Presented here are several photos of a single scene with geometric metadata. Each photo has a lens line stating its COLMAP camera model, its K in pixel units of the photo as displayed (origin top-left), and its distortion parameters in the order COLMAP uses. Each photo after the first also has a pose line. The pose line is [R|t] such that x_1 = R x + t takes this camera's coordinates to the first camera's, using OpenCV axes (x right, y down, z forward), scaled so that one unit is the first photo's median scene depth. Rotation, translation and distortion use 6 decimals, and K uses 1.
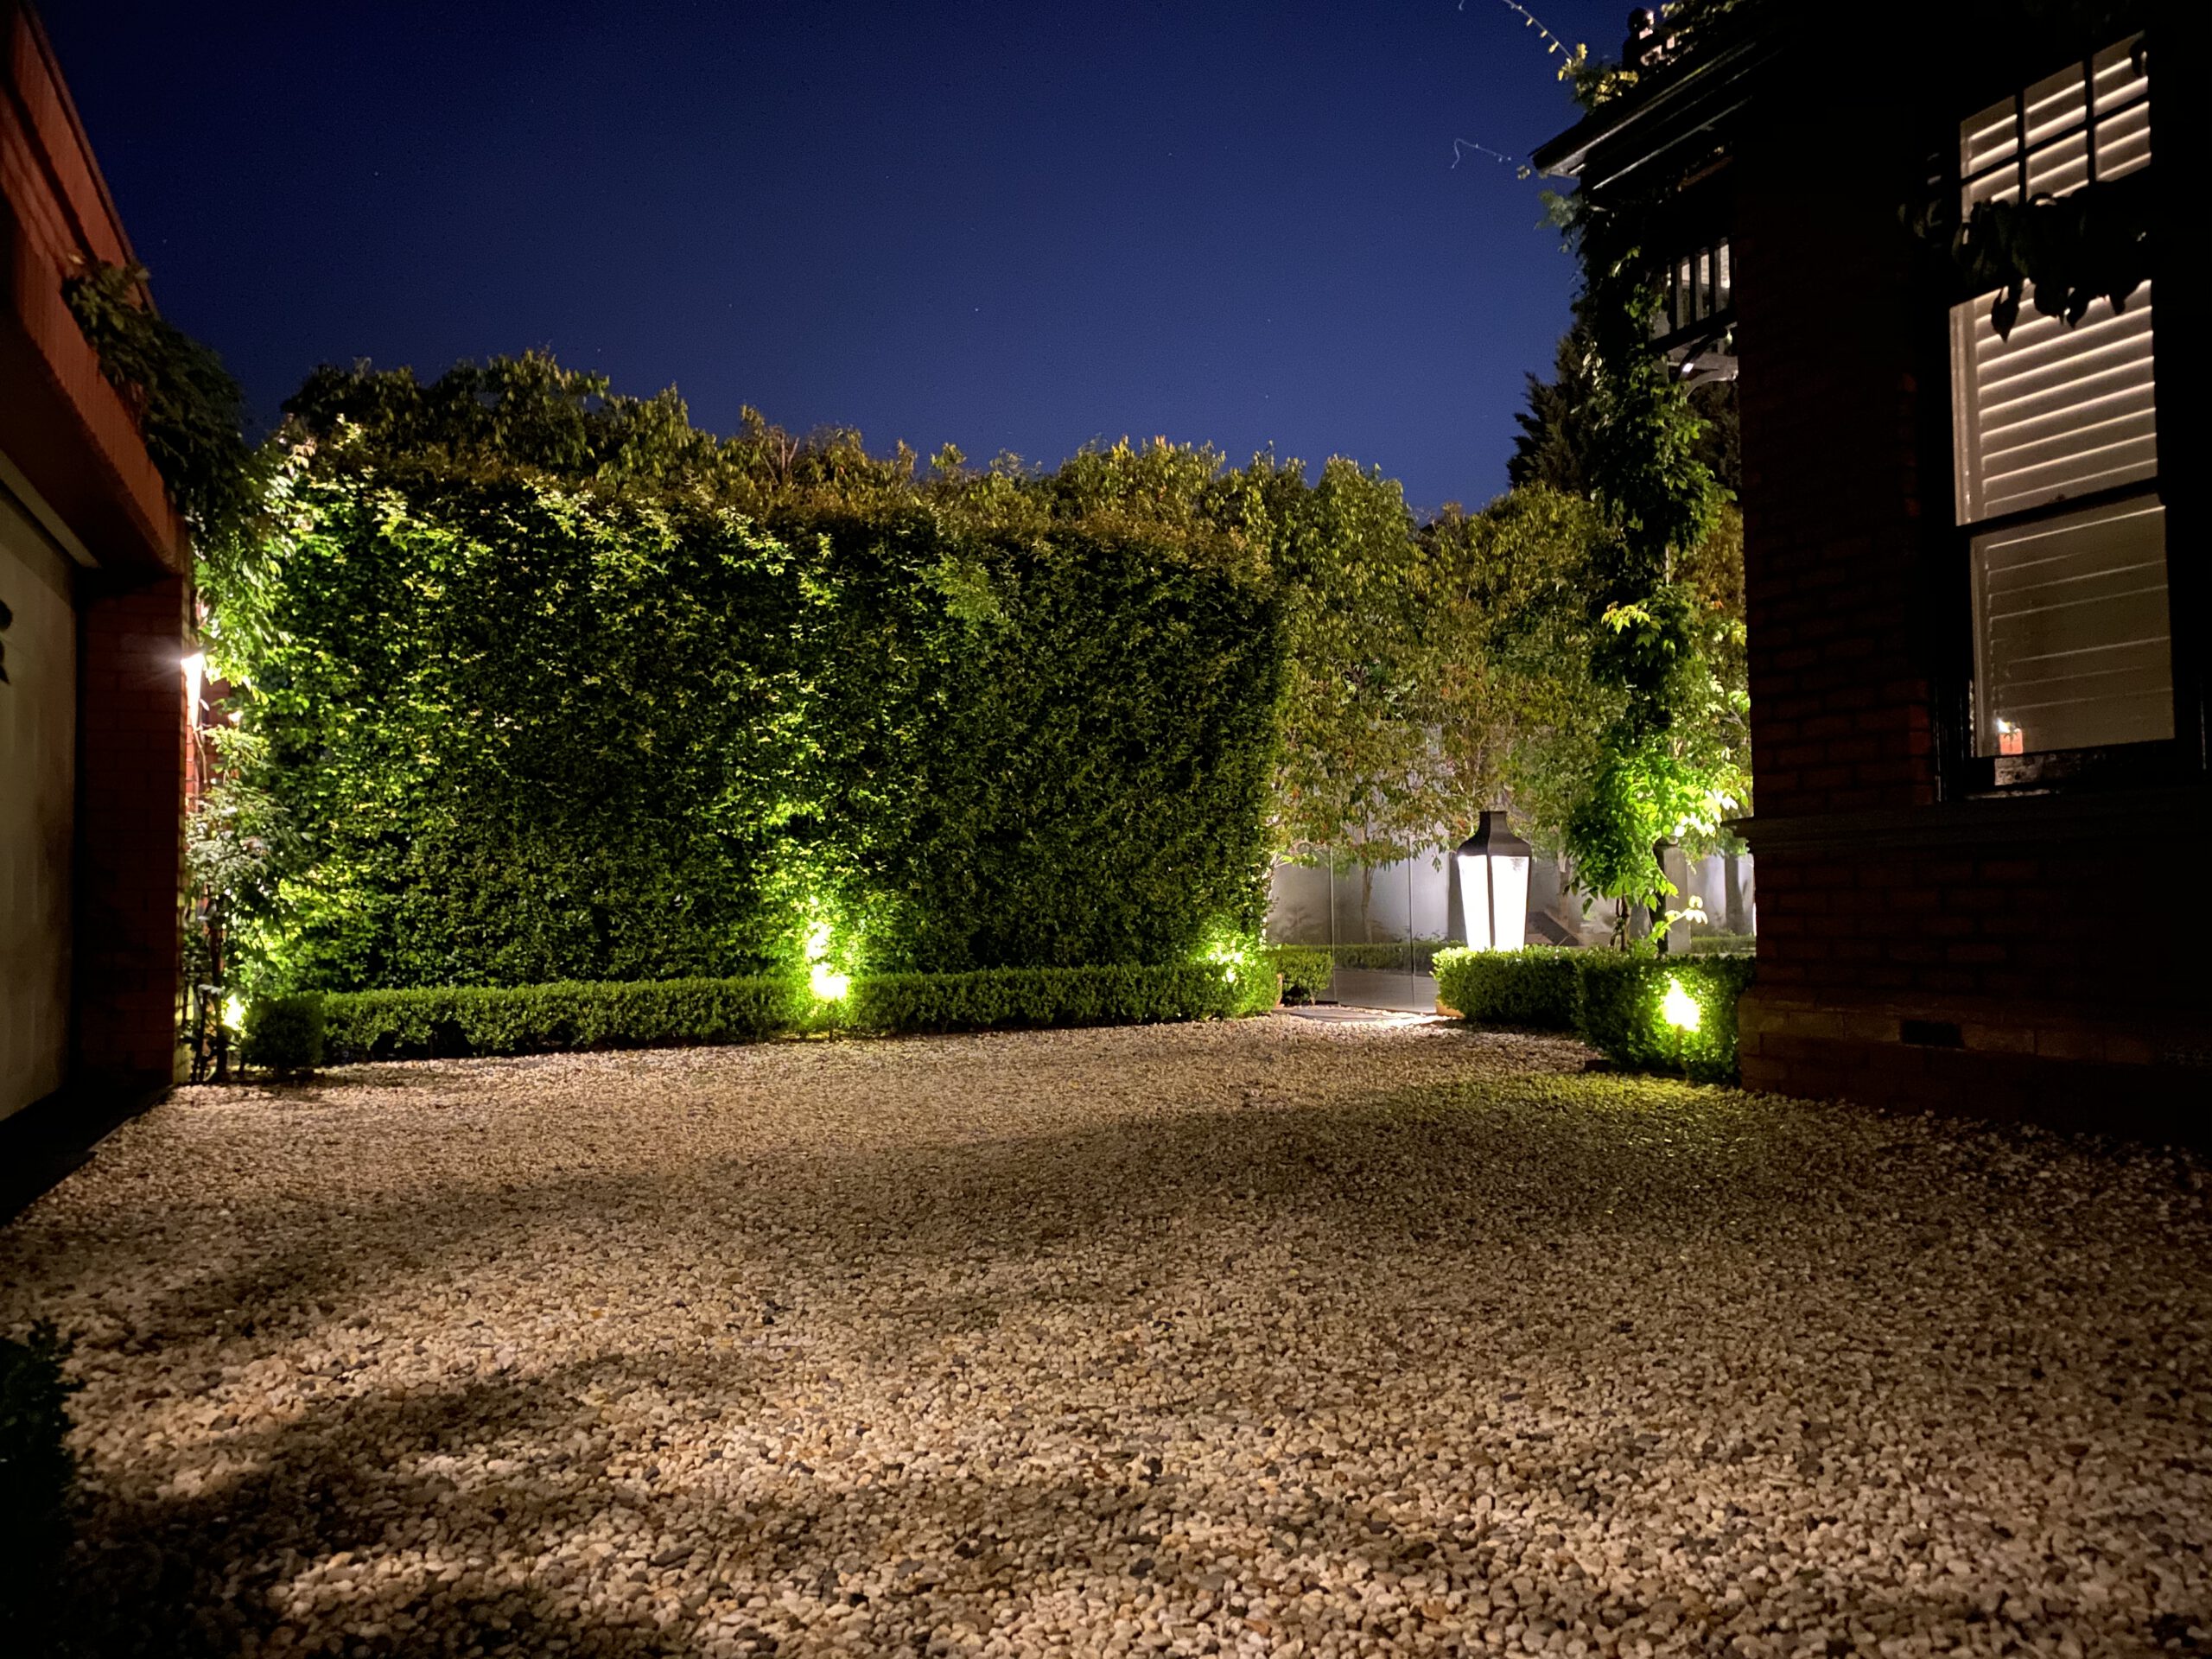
lens RADIAL K [[1671.5, 0, 1104.1], [0, 1671.5, 826.1], [0, 0, 1]] dist [0.023592, -0.024587]
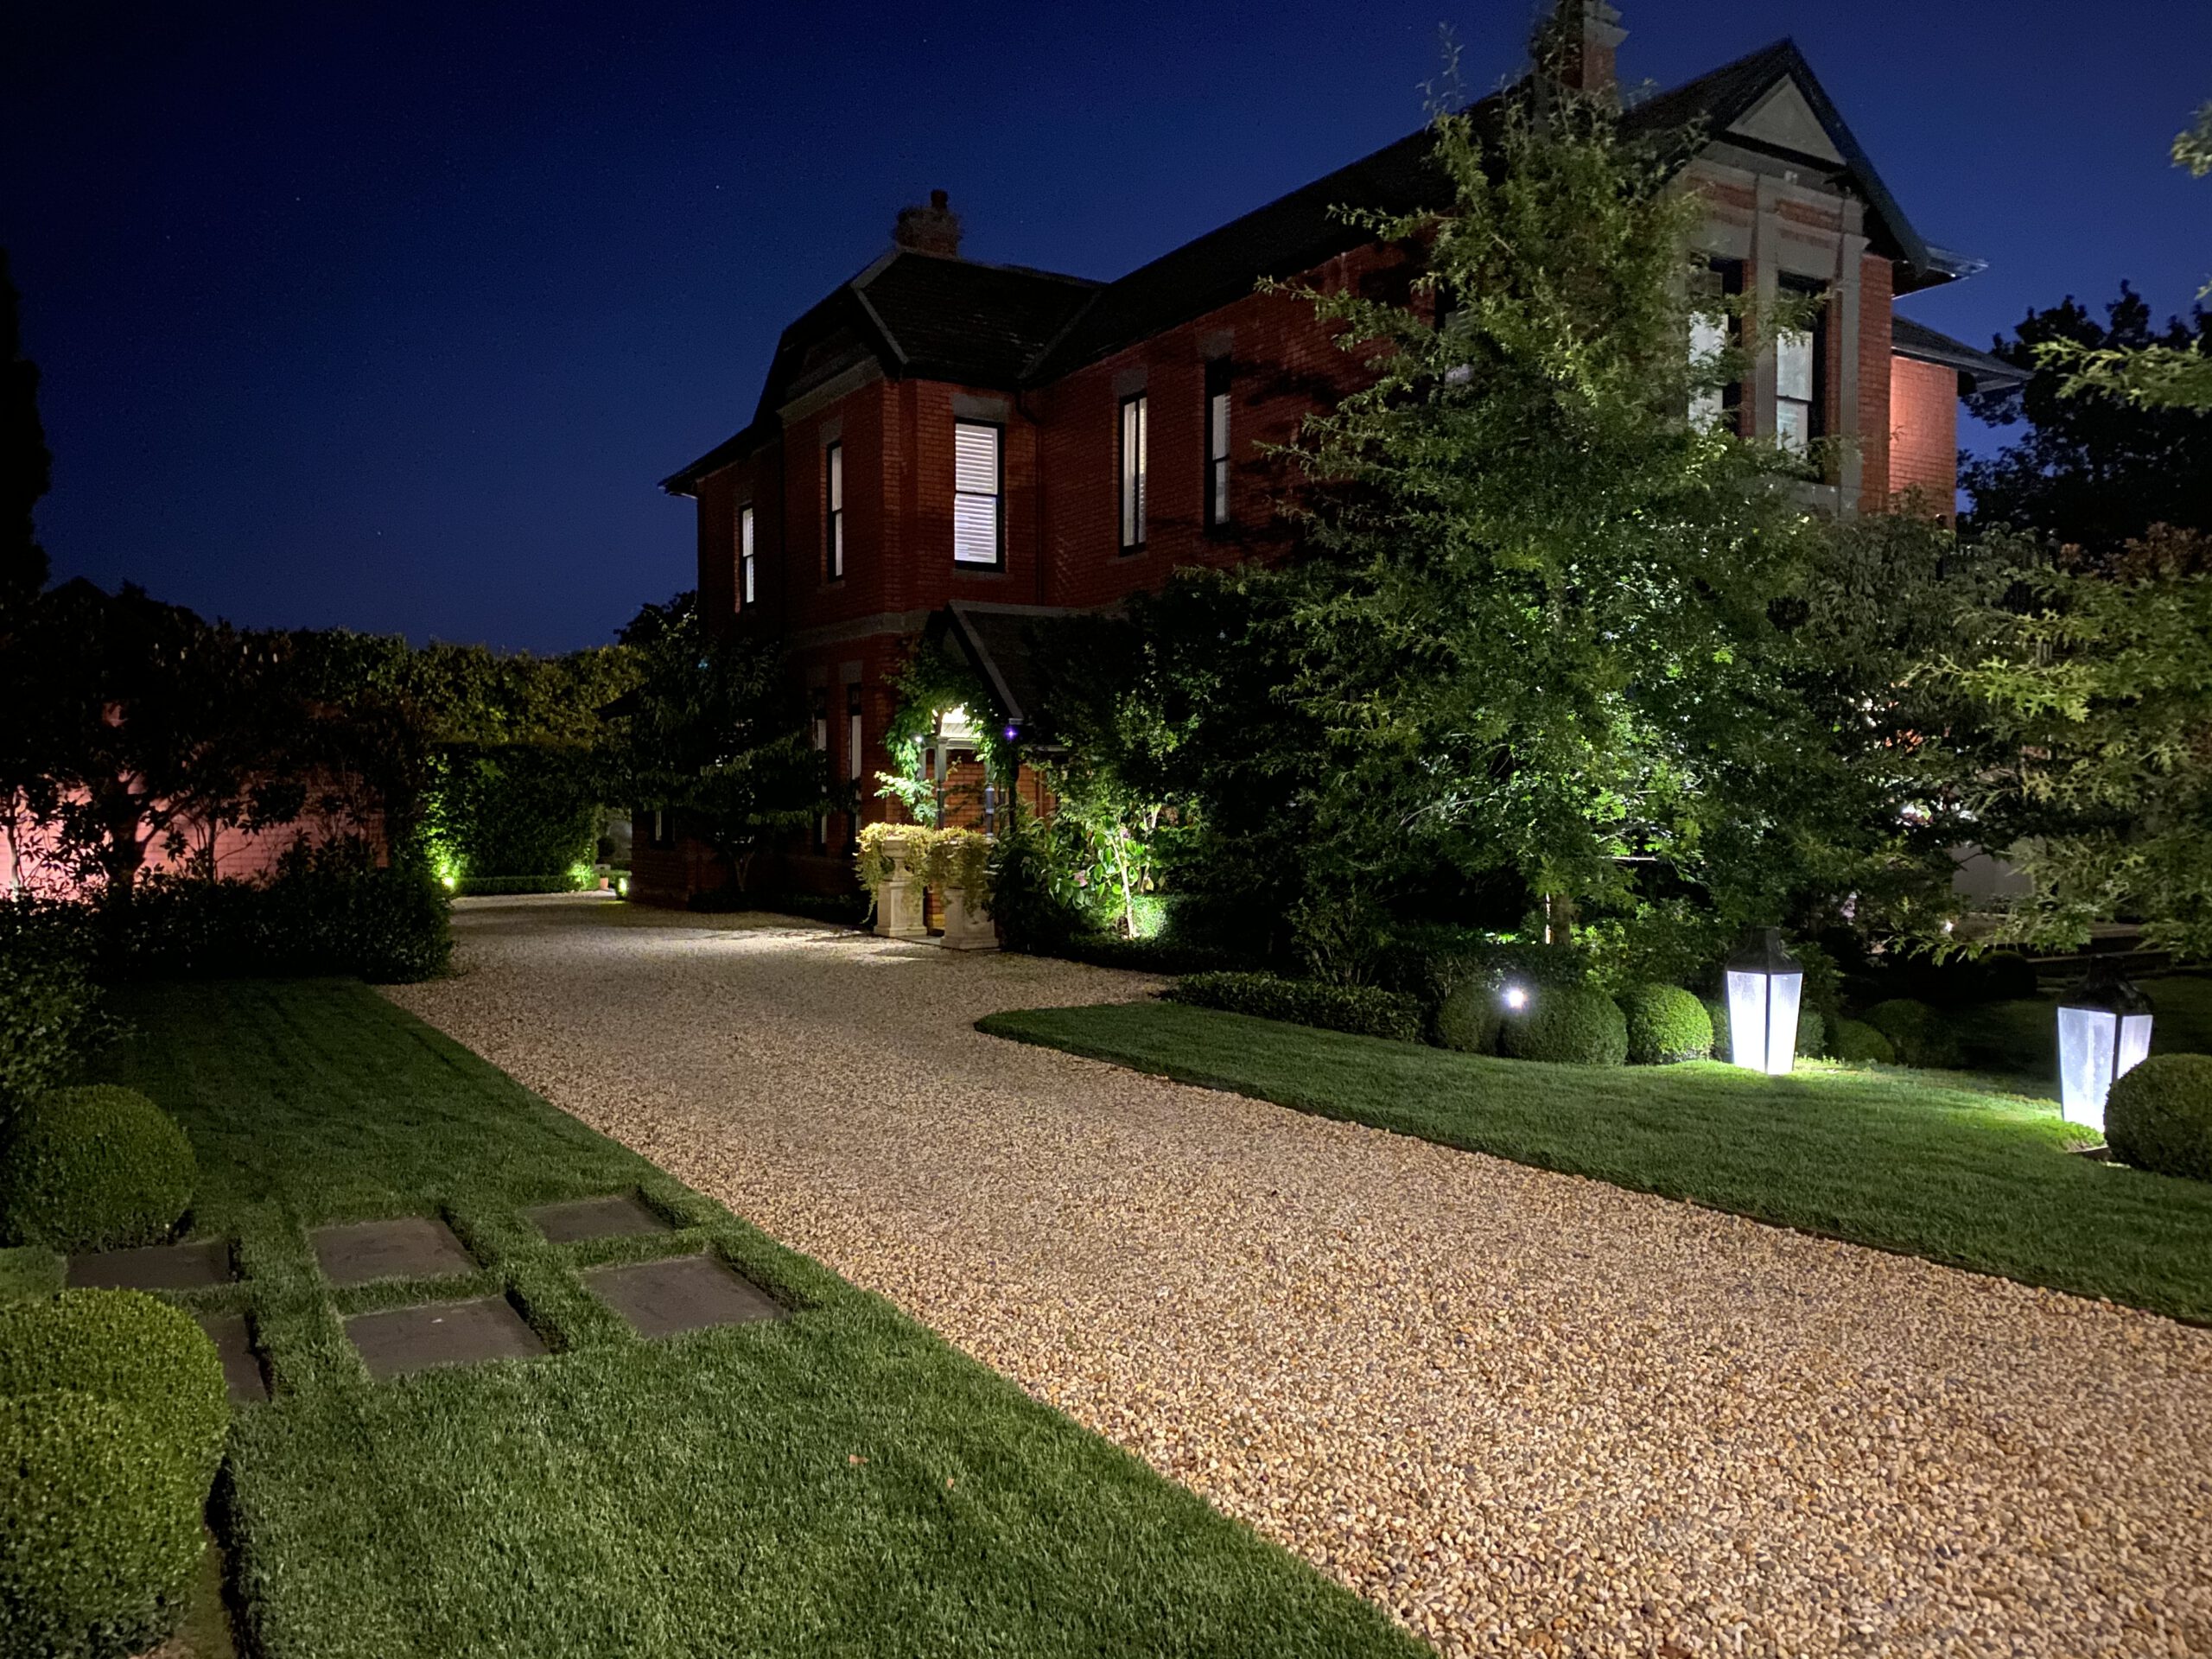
lens RADIAL K [[1671.5, 0, 1100.0], [0, 1671.5, 836.0], [0, 0, 1]] dist [0.023592, -0.024587]
pose [[0.989835, 0.010438, 0.141838, 0.668778], [-0.019923, 0.997646, 0.065614, -0.248900], [-0.140819, -0.067773, 0.987713, -2.577618]]
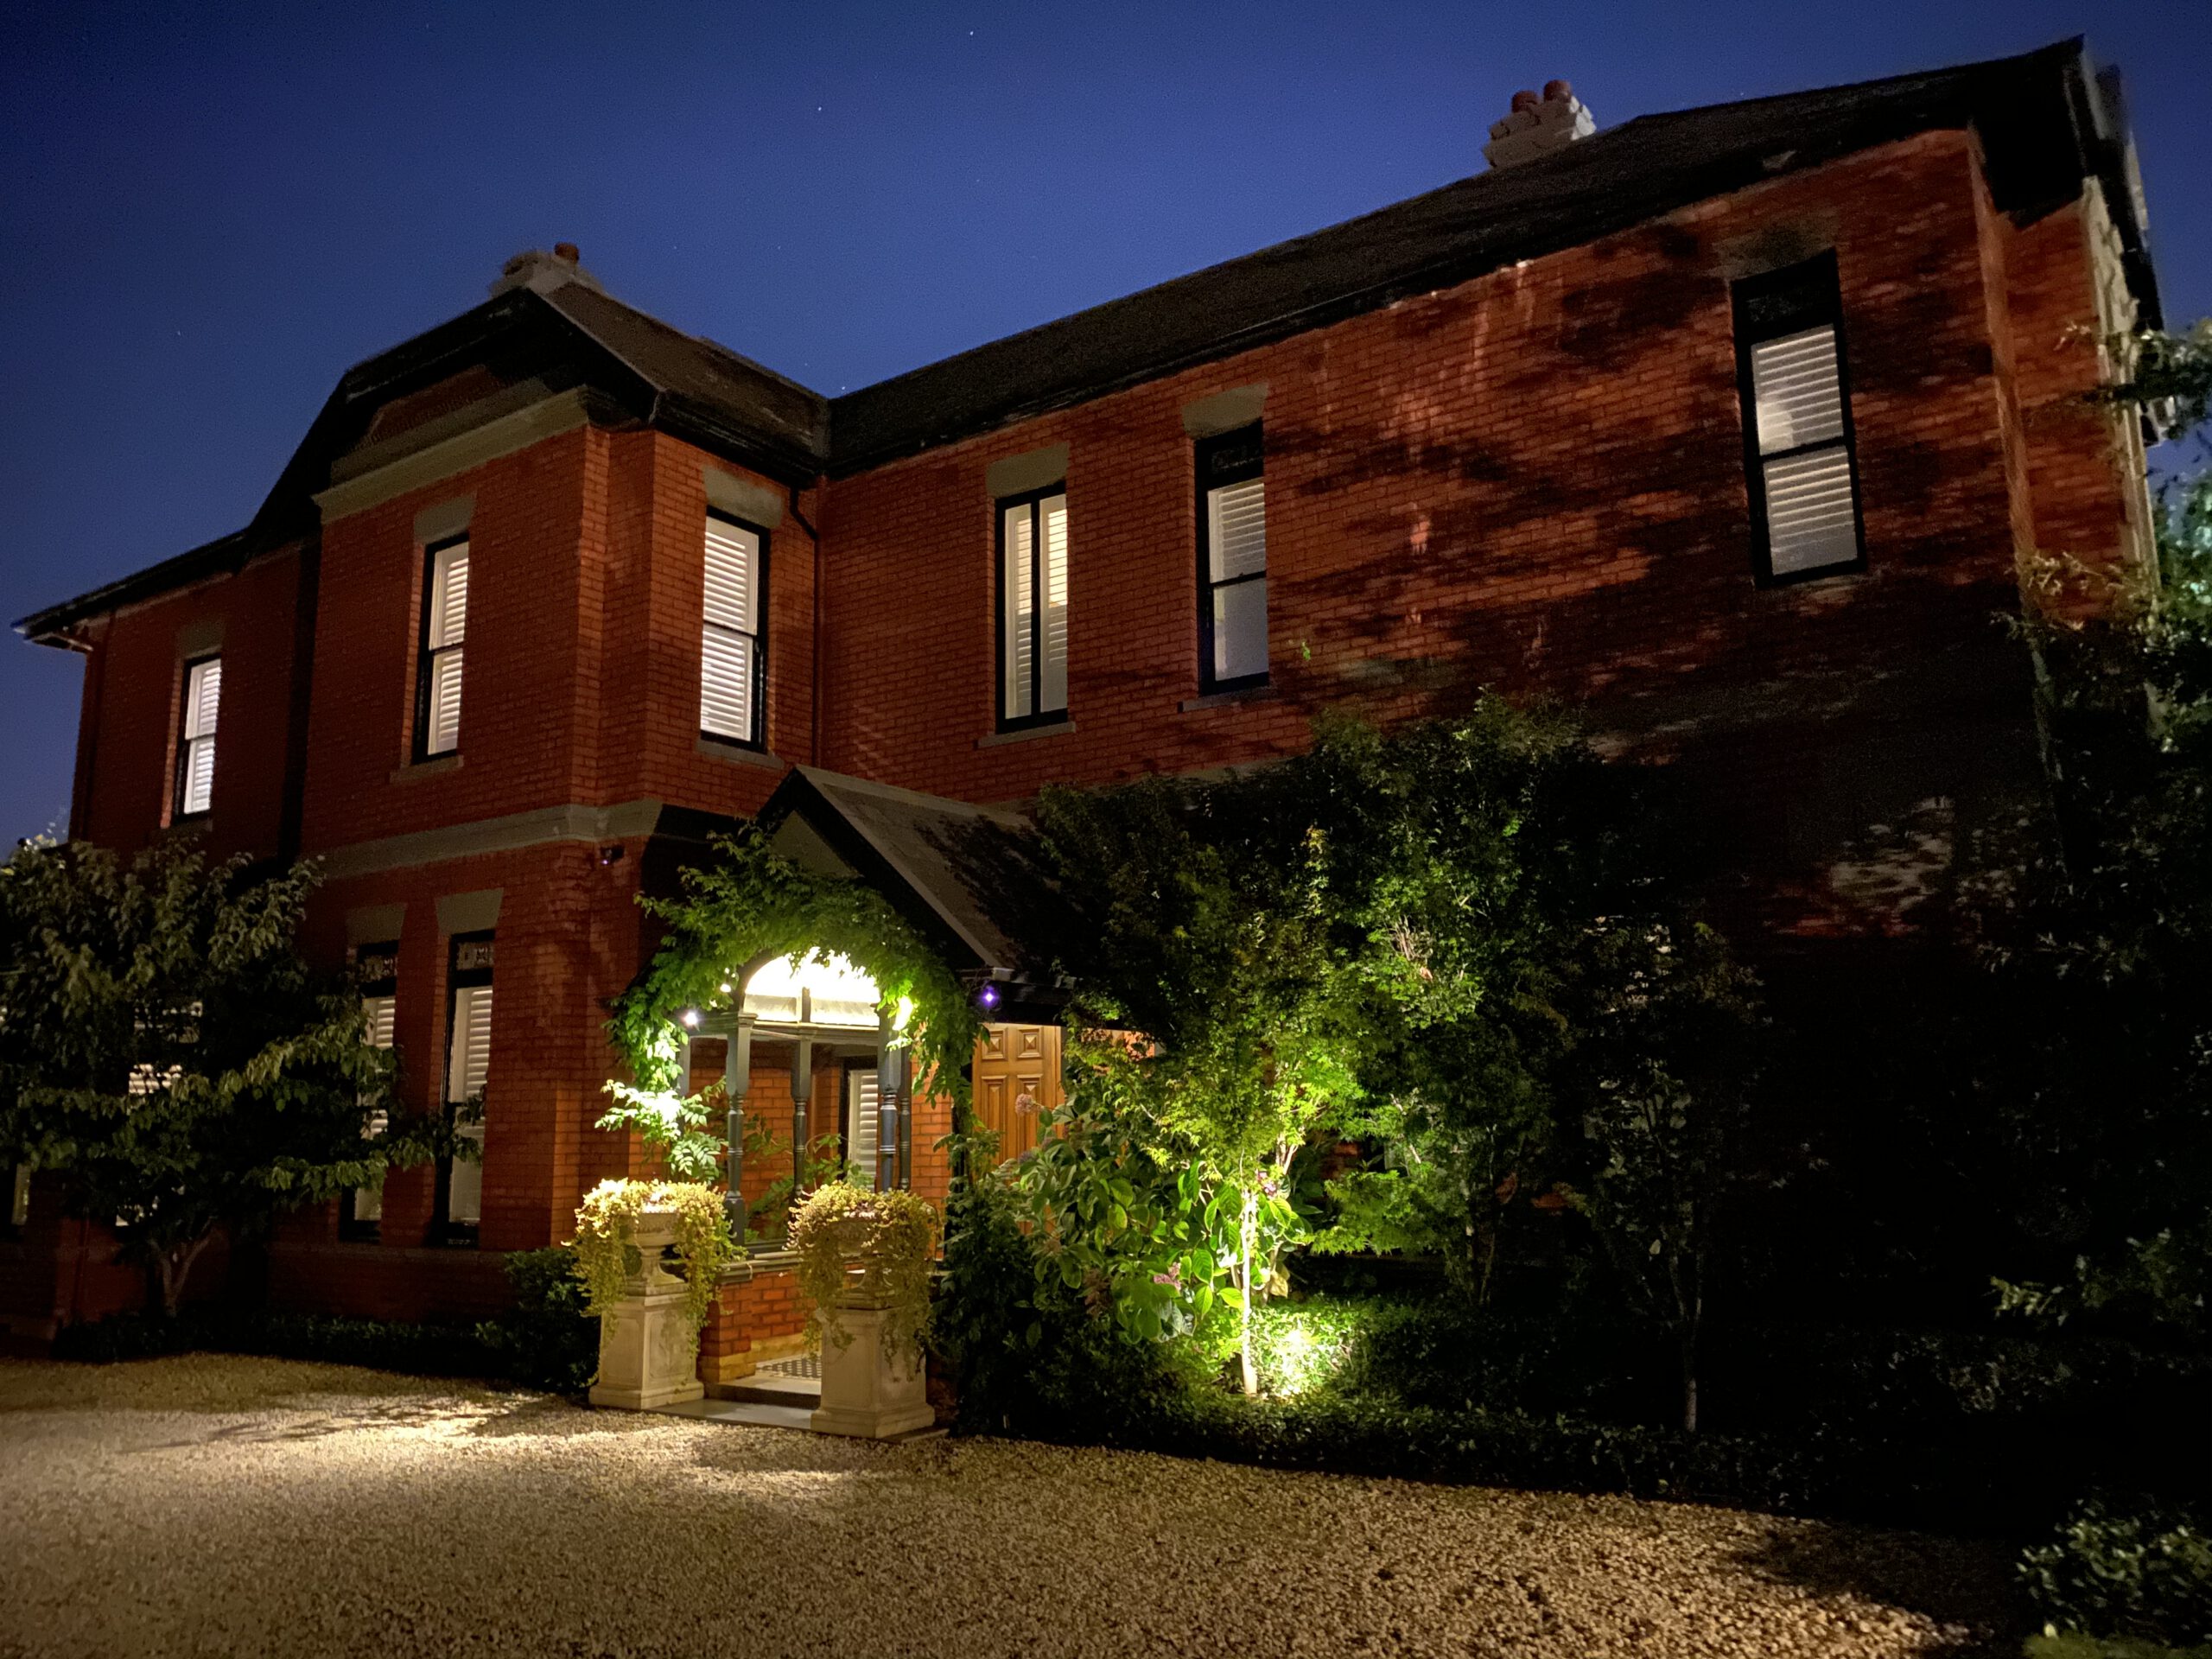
lens RADIAL K [[1671.5, 0, 1097.8], [0, 1671.5, 814.3], [0, 0, 1]] dist [0.023592, -0.024587]
pose [[0.847210, 0.103701, 0.521039, 0.331883], [-0.022342, 0.986851, -0.160082, -0.182831], [-0.530788, 0.123982, 0.838387, -1.480120]]
